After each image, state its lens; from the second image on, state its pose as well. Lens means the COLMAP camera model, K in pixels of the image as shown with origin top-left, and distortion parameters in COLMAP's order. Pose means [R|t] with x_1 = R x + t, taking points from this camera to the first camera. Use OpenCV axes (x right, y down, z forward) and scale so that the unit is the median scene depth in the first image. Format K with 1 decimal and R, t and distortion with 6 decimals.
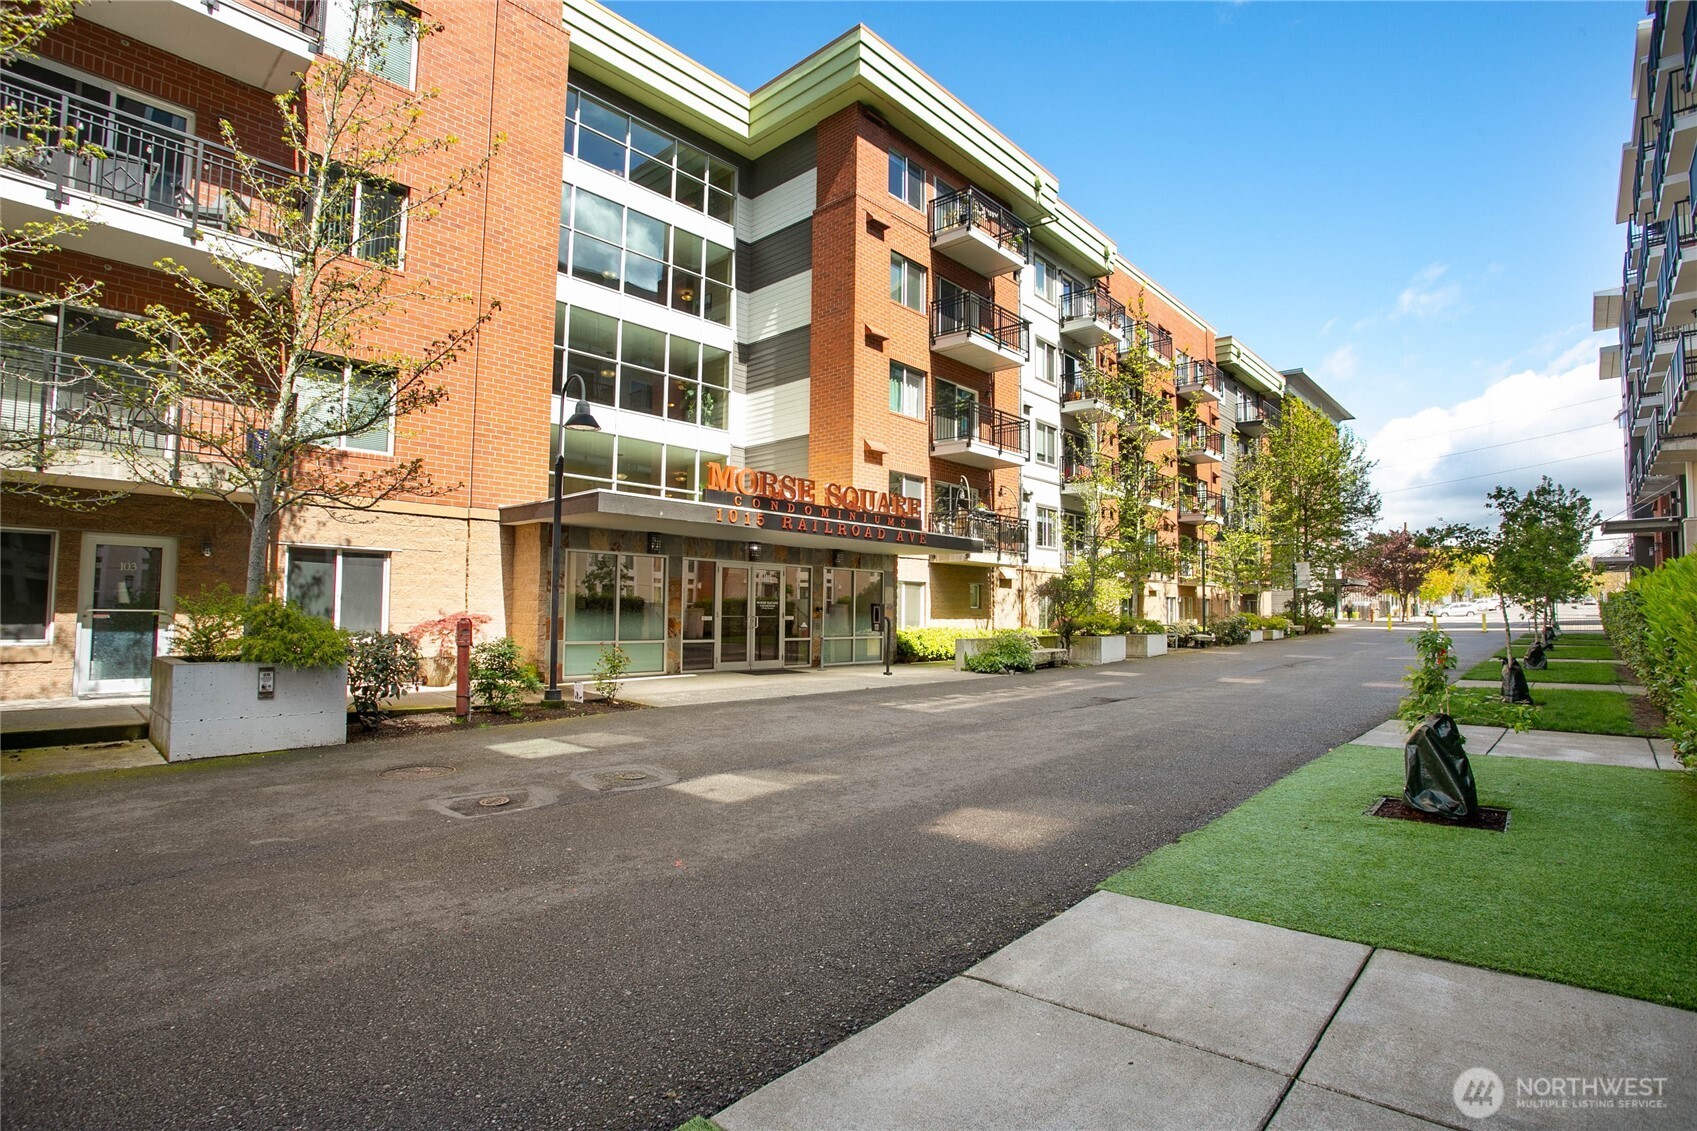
lens RADIAL K [[817.9, 0, 853.4], [0, 817.9, 555.3], [0, 0, 1]] dist [-0.000443, 0.000560]
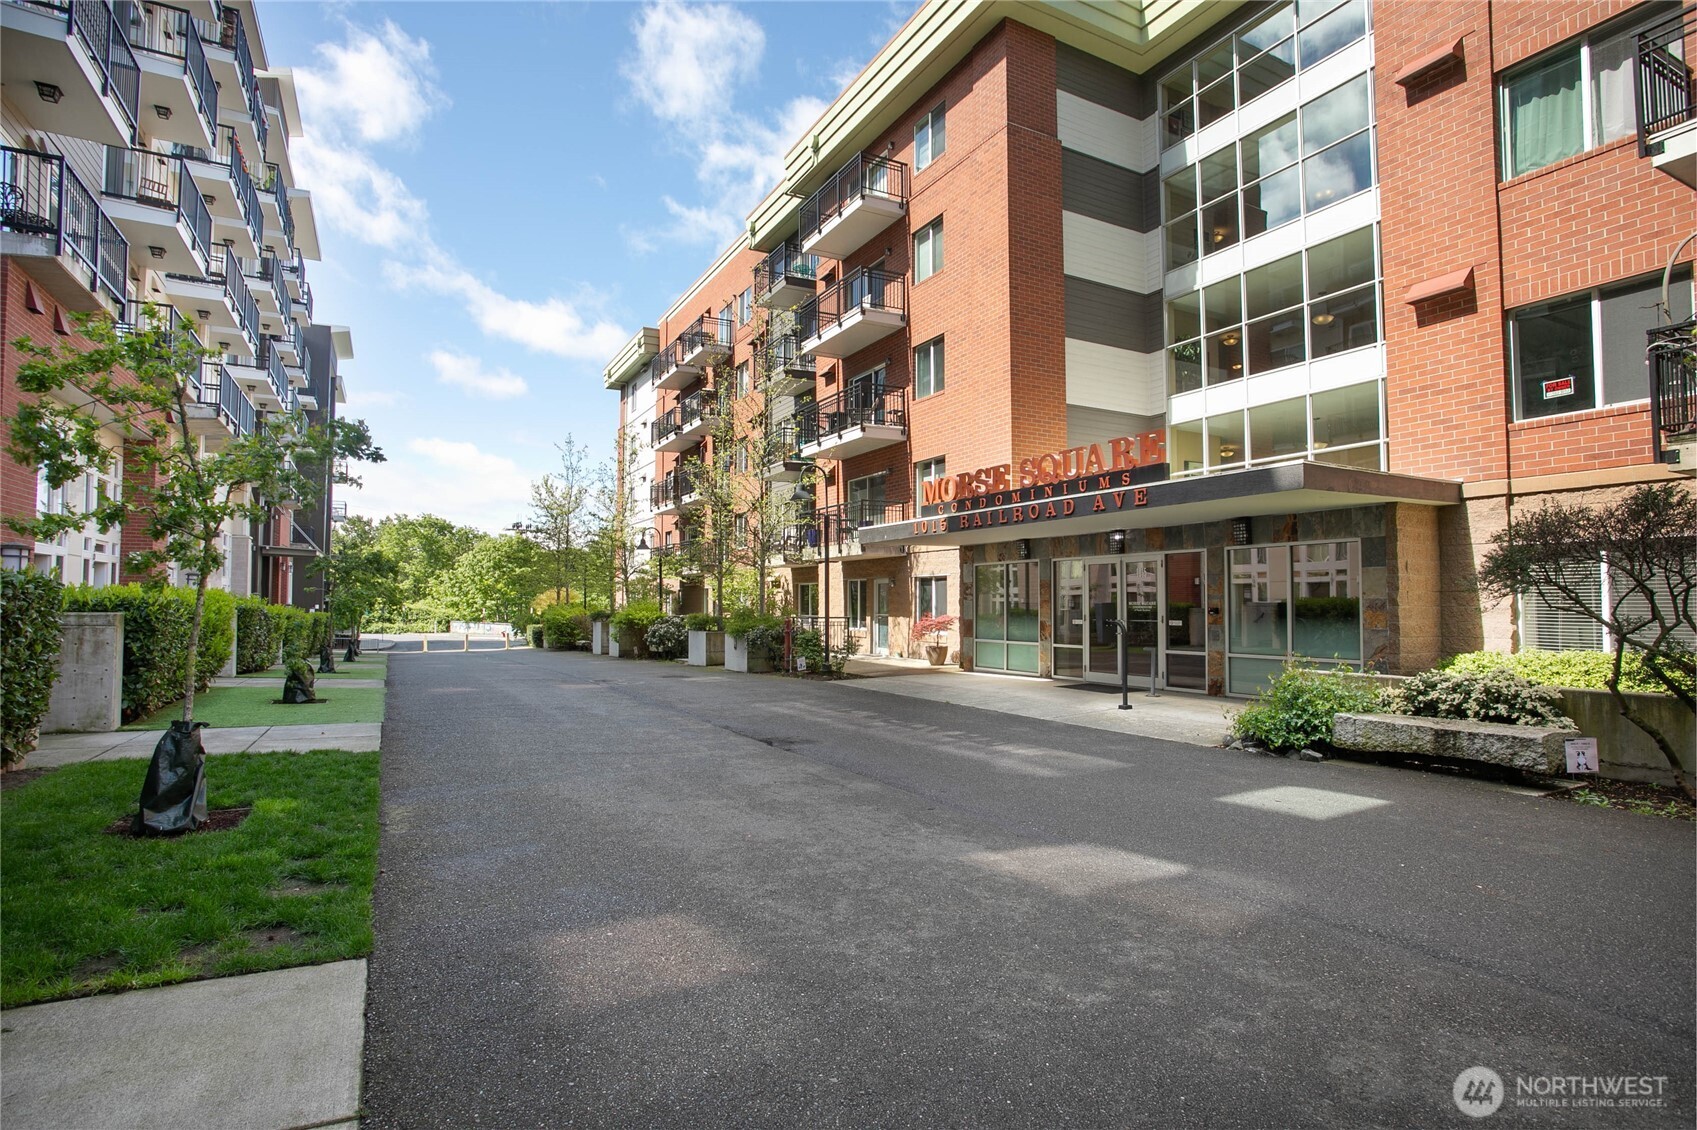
lens RADIAL K [[835.5, 0, 846.8], [0, 835.5, 568.4], [0, 0, 1]] dist [-0.014089, 0.005673]
pose [[-0.314929, -0.052600, -0.947657, 0.767256], [0.060573, 0.995314, -0.075375, 0.069534], [0.947180, -0.081140, -0.310267, 1.006755]]
